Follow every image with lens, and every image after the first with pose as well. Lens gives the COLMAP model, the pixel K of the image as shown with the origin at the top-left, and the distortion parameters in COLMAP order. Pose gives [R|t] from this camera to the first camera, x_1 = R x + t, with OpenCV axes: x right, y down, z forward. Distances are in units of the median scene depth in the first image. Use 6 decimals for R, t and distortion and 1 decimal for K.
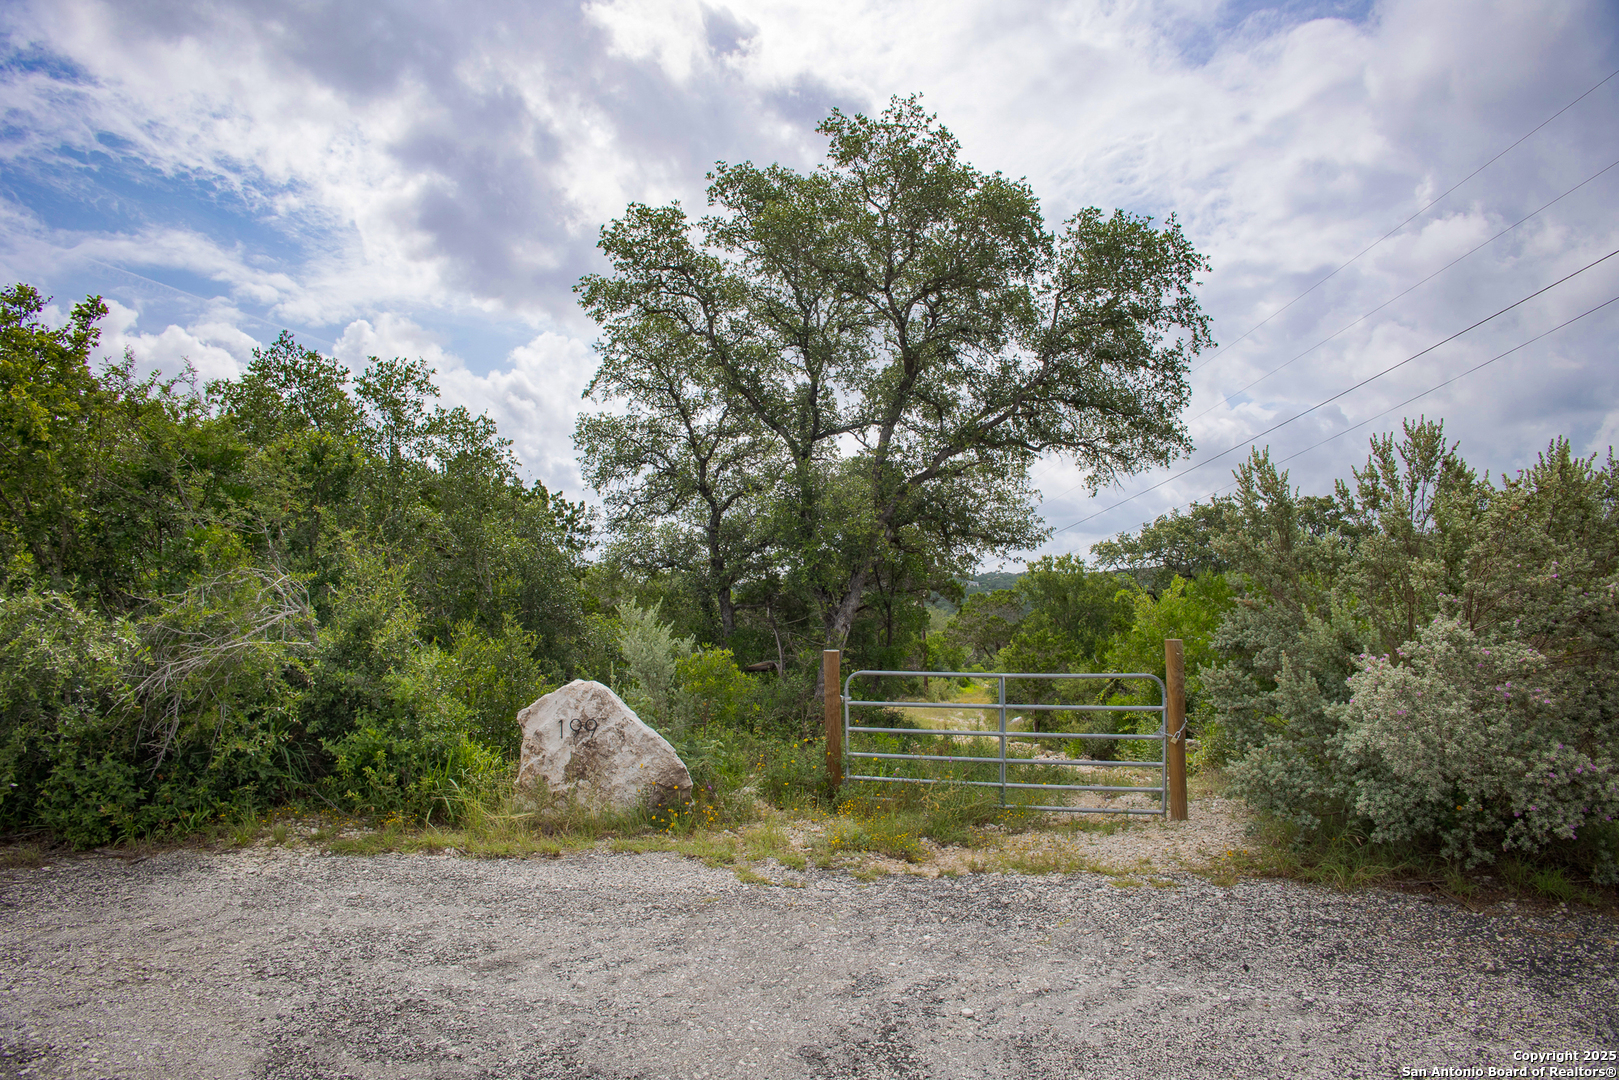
lens RADIAL K [[757.1, 0, 808.9], [0, 757.1, 514.2], [0, 0, 1]] dist [-0.129481, 0.028684]
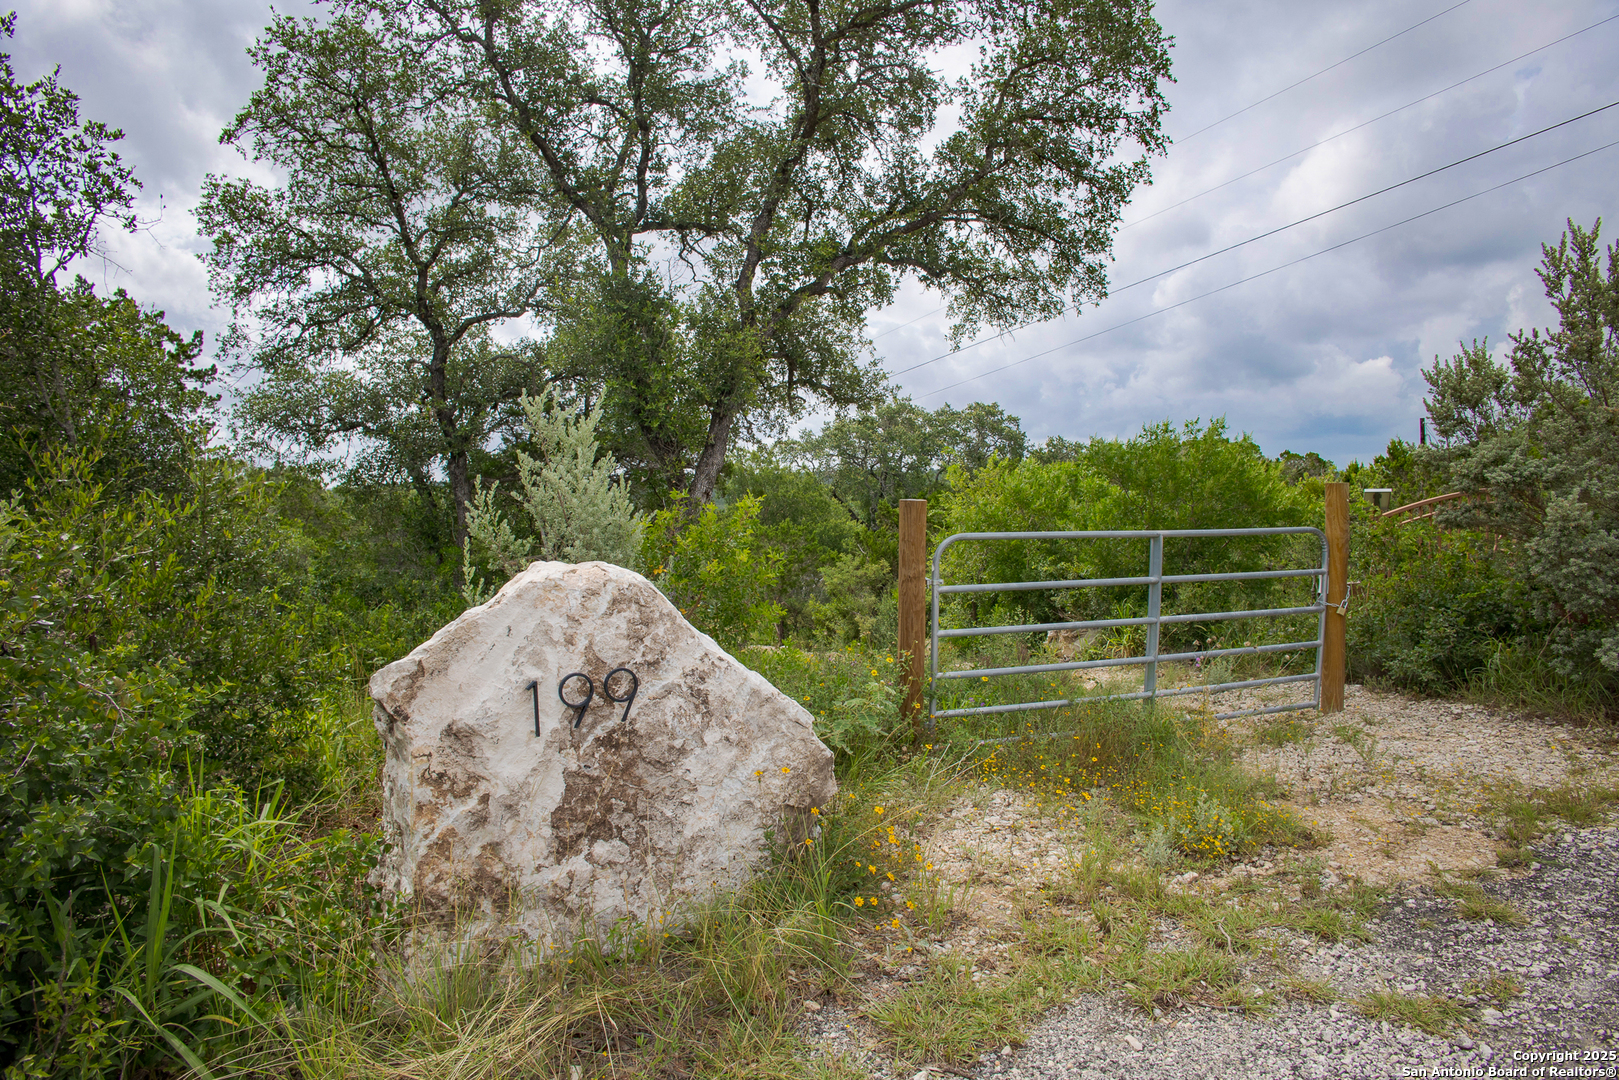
lens RADIAL K [[757.1, 0, 808.9], [0, 757.1, 514.2], [0, 0, 1]] dist [-0.129481, 0.028684]
pose [[0.882843, -0.014854, 0.469433, -0.377581], [-0.044194, 0.992438, 0.114517, 0.160319], [-0.467584, -0.121846, 0.875510, 0.659962]]
